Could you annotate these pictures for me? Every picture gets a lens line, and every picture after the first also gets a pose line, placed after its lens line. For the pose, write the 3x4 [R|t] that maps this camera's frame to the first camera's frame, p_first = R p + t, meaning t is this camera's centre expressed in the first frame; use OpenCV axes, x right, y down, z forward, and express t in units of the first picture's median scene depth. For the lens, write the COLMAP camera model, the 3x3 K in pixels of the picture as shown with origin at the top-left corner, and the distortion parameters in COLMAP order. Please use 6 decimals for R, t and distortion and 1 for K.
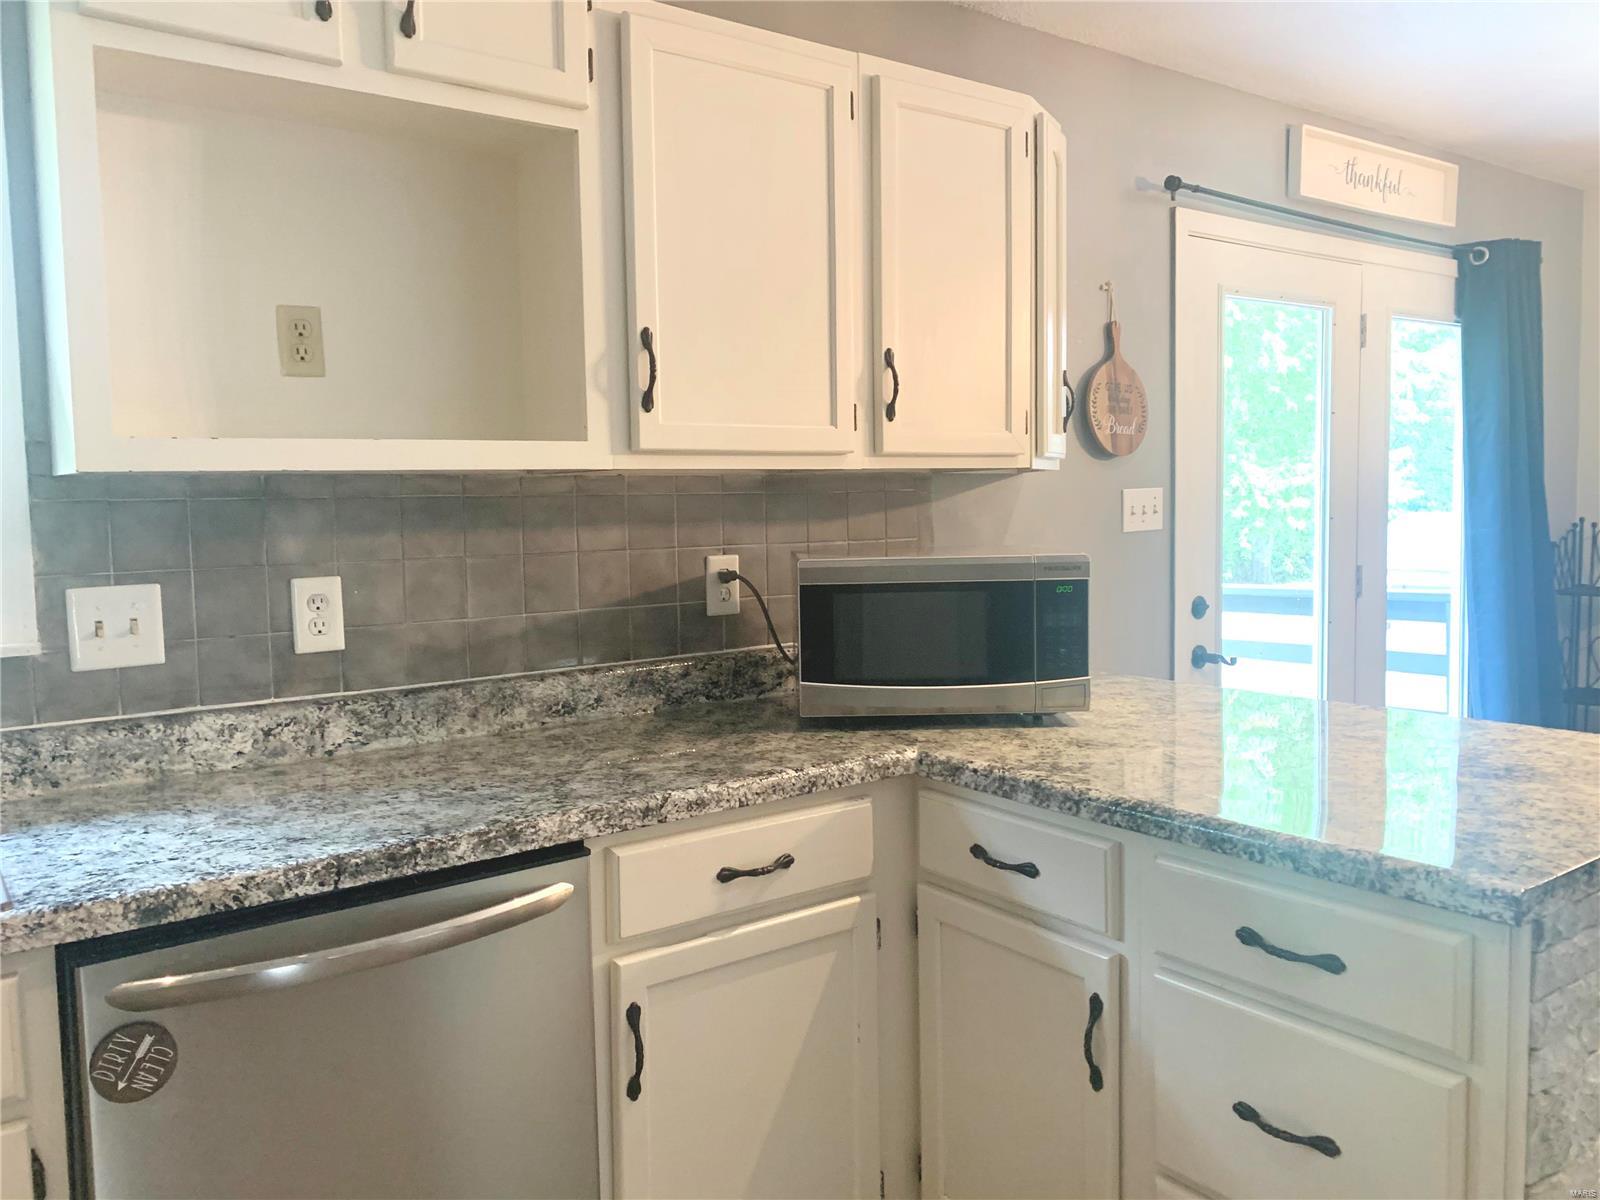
lens RADIAL K [[1219.6, 0, 800.0], [0, 1219.6, 600.0], [0, 0, 1]] dist [0.038994, -0.056397]
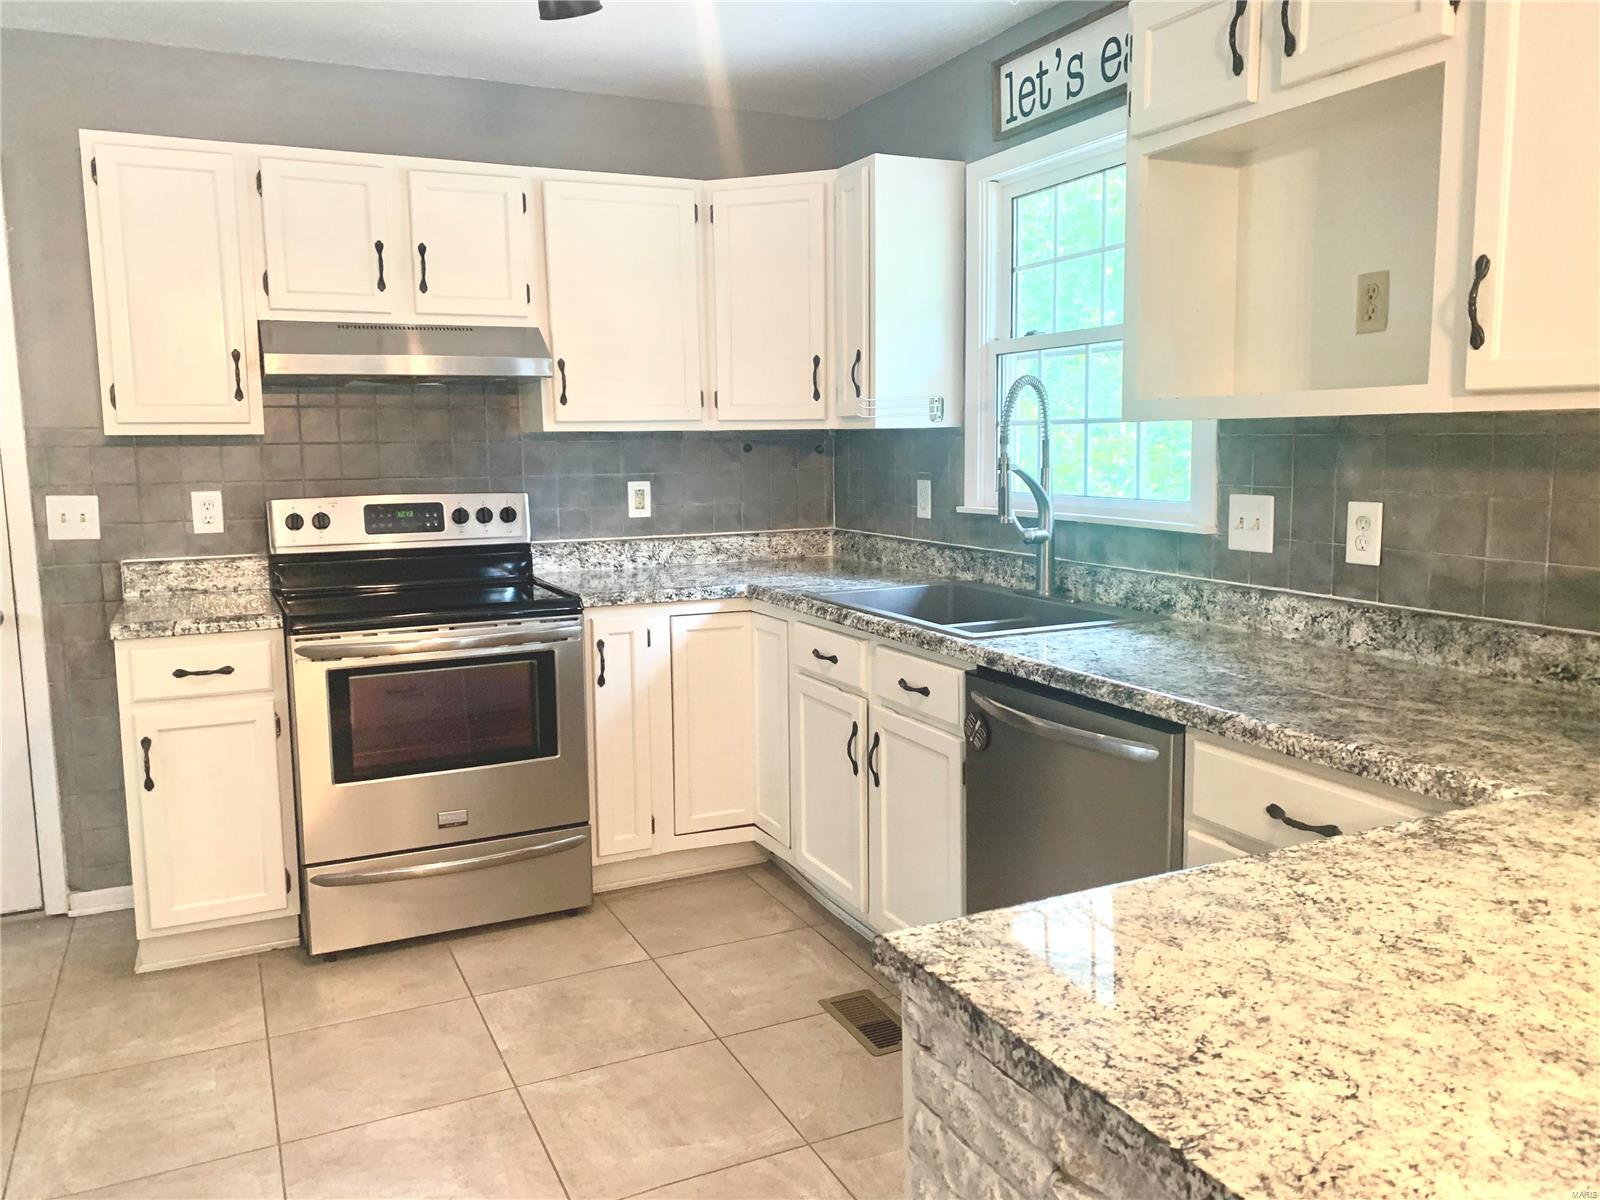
lens RADIAL K [[1219.6, 0, 800.0], [0, 1219.6, 600.0], [0, 0, 1]] dist [0.038994, -0.056397]
pose [[-0.196709, 0.155127, -0.968112, 0.893965], [-0.061806, 0.983479, 0.170147, -0.094737], [0.978512, 0.093304, -0.183871, 0.694873]]
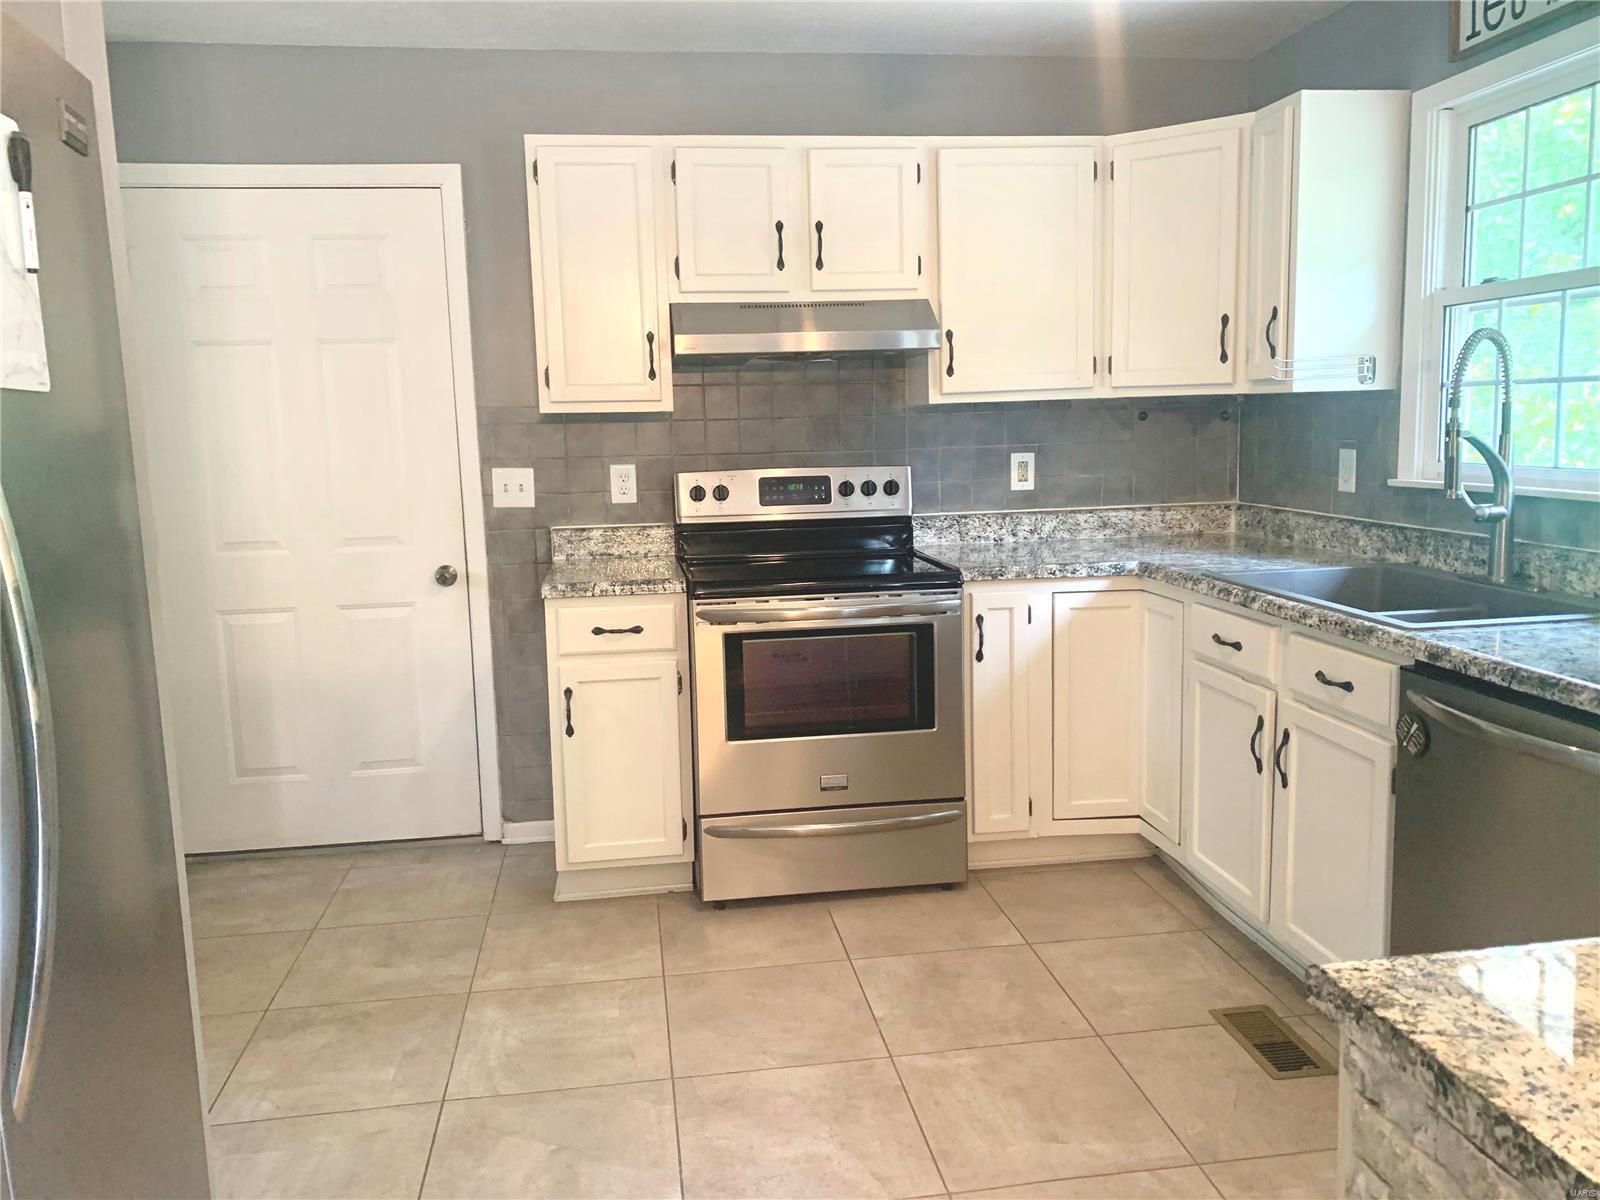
lens RADIAL K [[1219.6, 0, 800.0], [0, 1219.6, 600.0], [0, 0, 1]] dist [0.038994, -0.056397]
pose [[-0.480113, 0.164424, -0.861659, 0.867047], [-0.034133, 0.978030, 0.205649, -0.088248], [0.876543, 0.128146, -0.463952, 0.668576]]
